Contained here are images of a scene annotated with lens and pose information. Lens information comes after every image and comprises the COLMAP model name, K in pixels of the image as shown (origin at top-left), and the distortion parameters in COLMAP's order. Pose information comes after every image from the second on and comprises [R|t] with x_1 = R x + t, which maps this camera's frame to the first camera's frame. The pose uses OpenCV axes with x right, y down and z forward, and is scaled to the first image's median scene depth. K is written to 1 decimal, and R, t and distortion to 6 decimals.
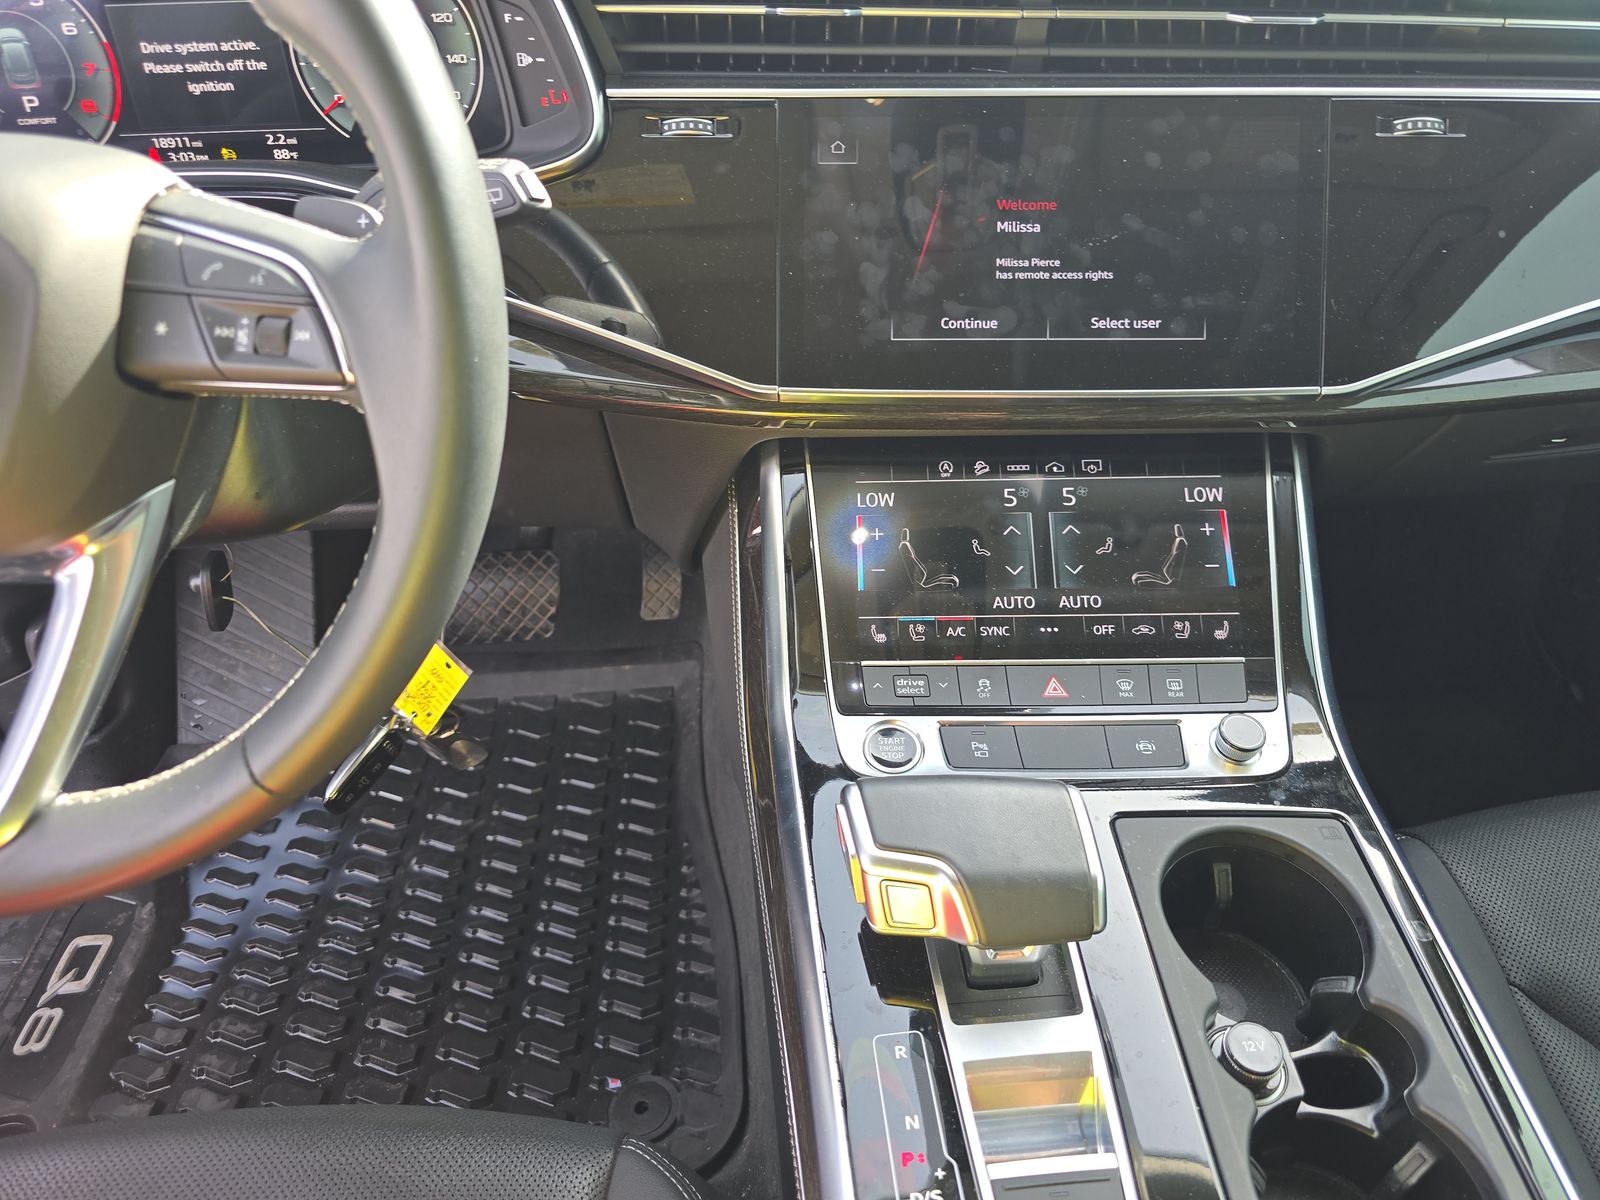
lens RADIAL K [[1069.0, 0, 795.1], [0, 1069.0, 584.0], [0, 0, 1]] dist [0.032437, -0.036282]
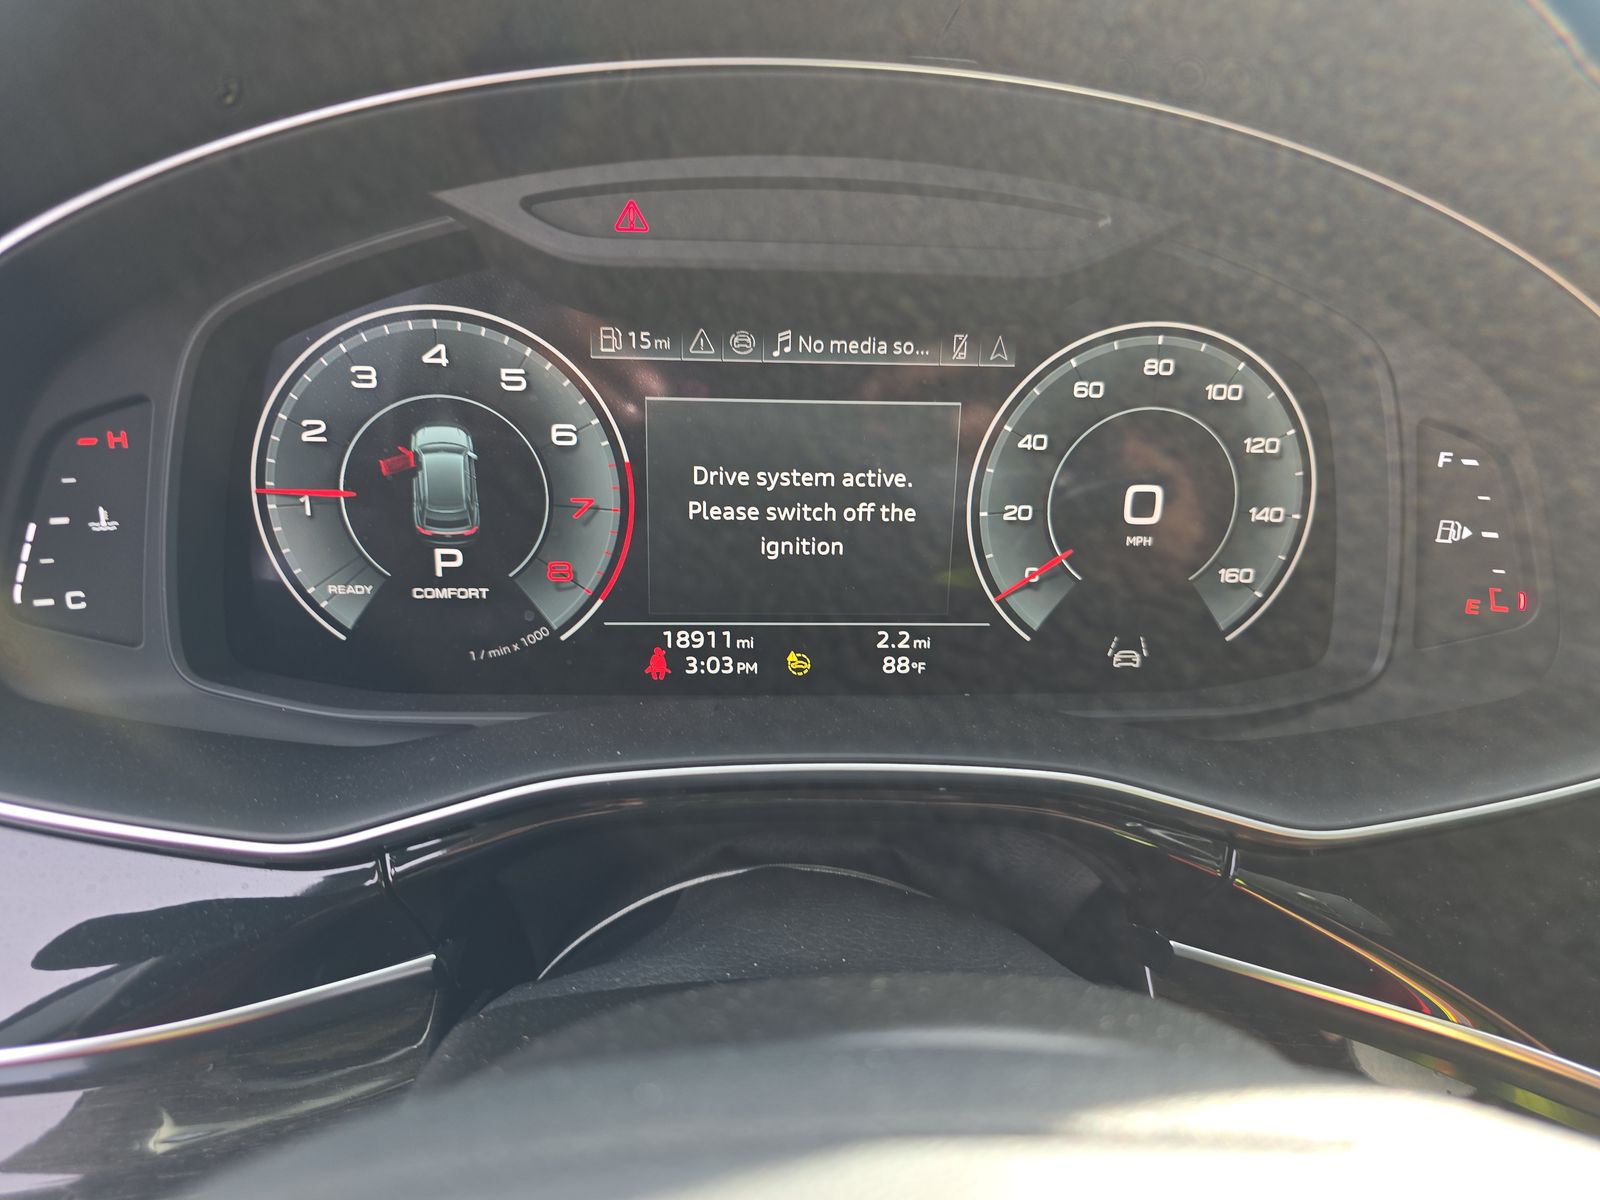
lens RADIAL K [[1069.0, 0, 809.0], [0, 1069.0, 582.4], [0, 0, 1]] dist [0.032437, -0.036282]
pose [[0.998930, 0.041801, 0.019766, -0.557172], [-0.035127, 0.964033, -0.263450, -0.314316], [-0.030068, 0.262474, 0.964471, 0.514942]]
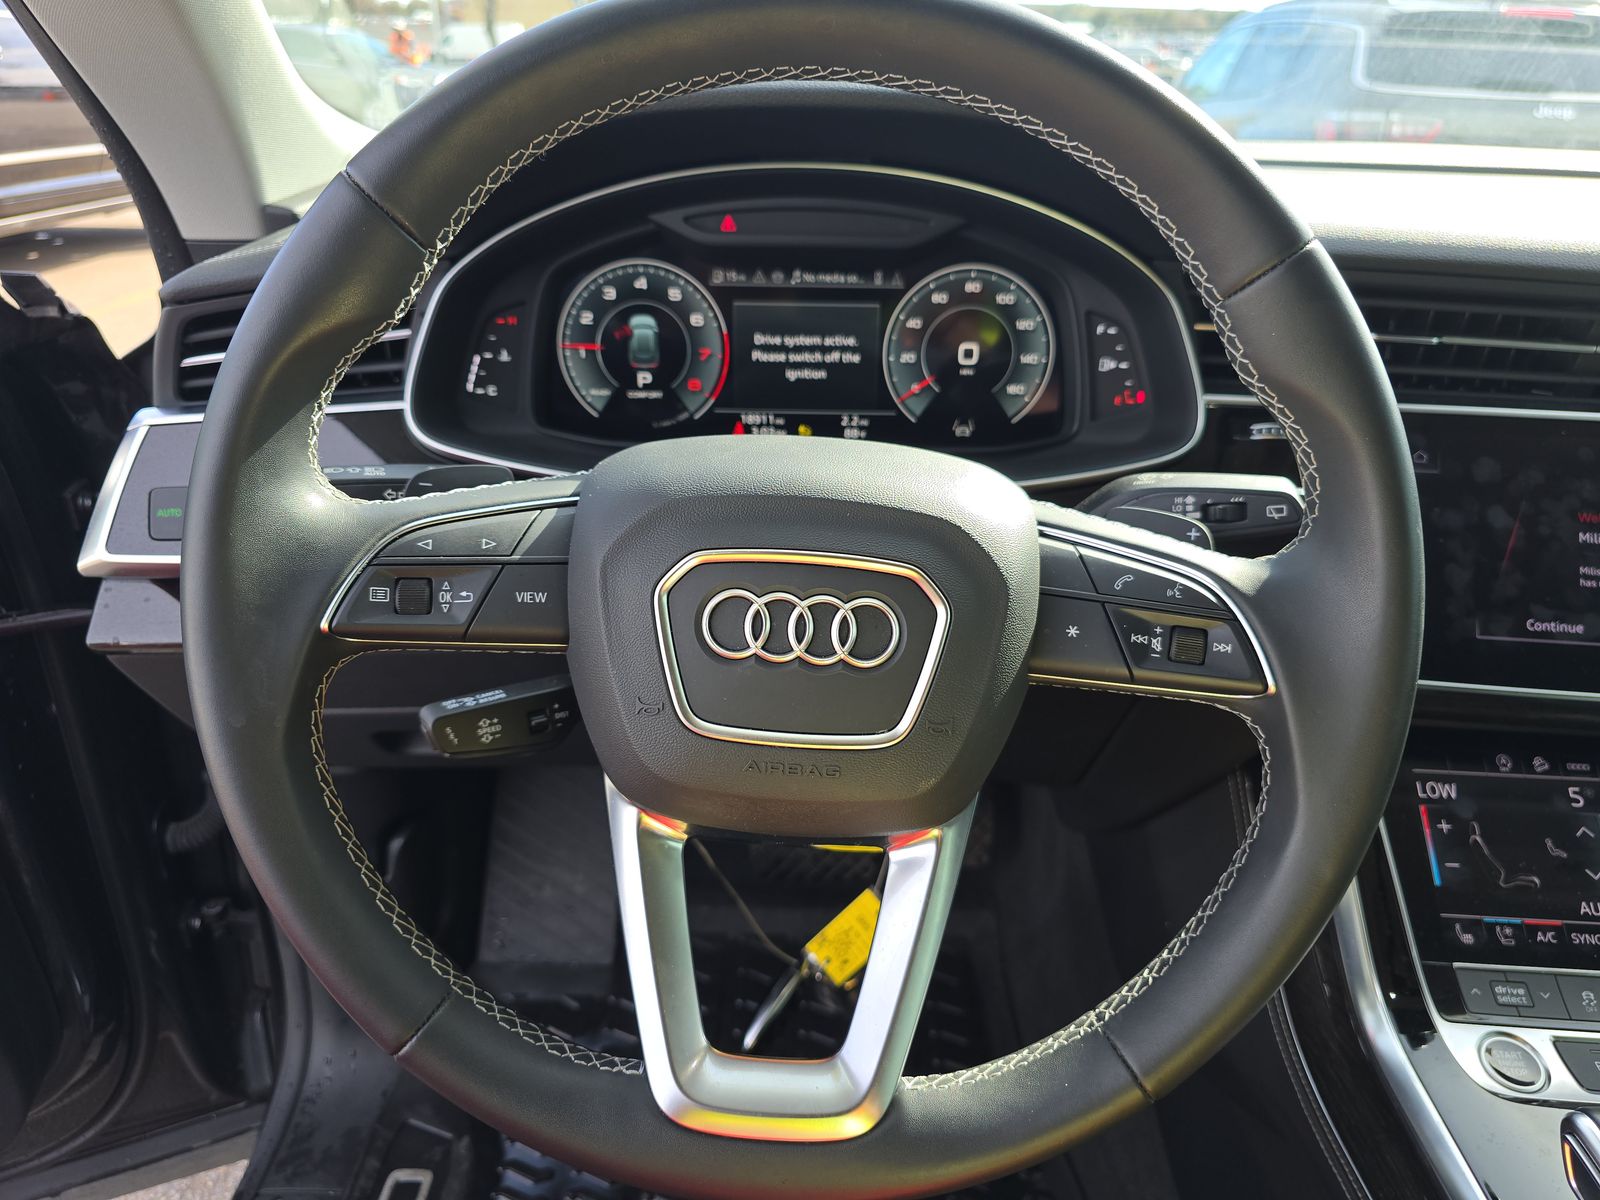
lens RADIAL K [[1069.0, 0, 809.6], [0, 1069.0, 596.8], [0, 0, 1]] dist [0.032437, -0.036282]
pose [[0.997110, 0.056524, -0.050755, -0.477151], [-0.064996, 0.980622, -0.184813, -0.033704], [0.039325, 0.187577, 0.981462, -0.039597]]
